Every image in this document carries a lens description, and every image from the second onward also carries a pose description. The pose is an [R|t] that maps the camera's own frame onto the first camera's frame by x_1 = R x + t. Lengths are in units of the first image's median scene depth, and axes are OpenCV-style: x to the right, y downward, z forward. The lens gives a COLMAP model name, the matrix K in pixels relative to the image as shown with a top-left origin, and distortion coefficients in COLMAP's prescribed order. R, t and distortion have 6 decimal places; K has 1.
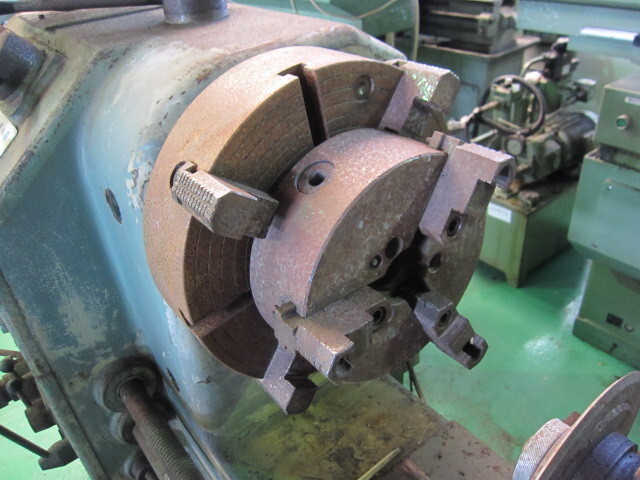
lens RADIAL K [[527.2, 0, 320.0], [0, 527.2, 240.0], [0, 0, 1]] dist [-0.100073, 0.086375]
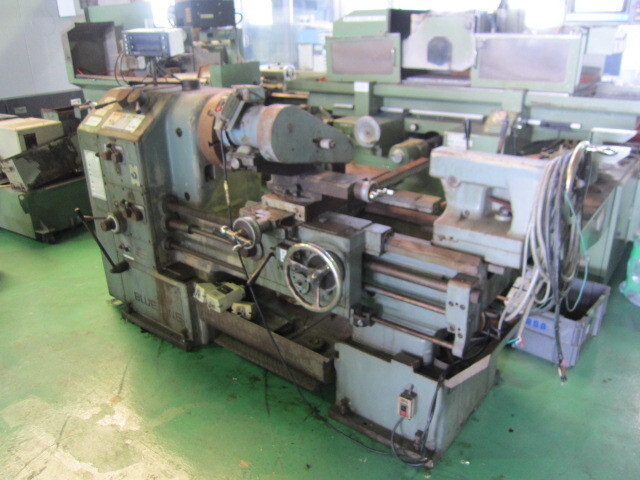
lens RADIAL K [[527.2, 0, 320.0], [0, 527.2, 240.0], [0, 0, 1]] dist [-0.100073, 0.086375]
pose [[0.969514, -0.042632, 0.241299, -0.278902], [0.086352, 0.981018, -0.173629, 1.155393], [-0.229317, 0.189173, 0.954792, -2.176765]]
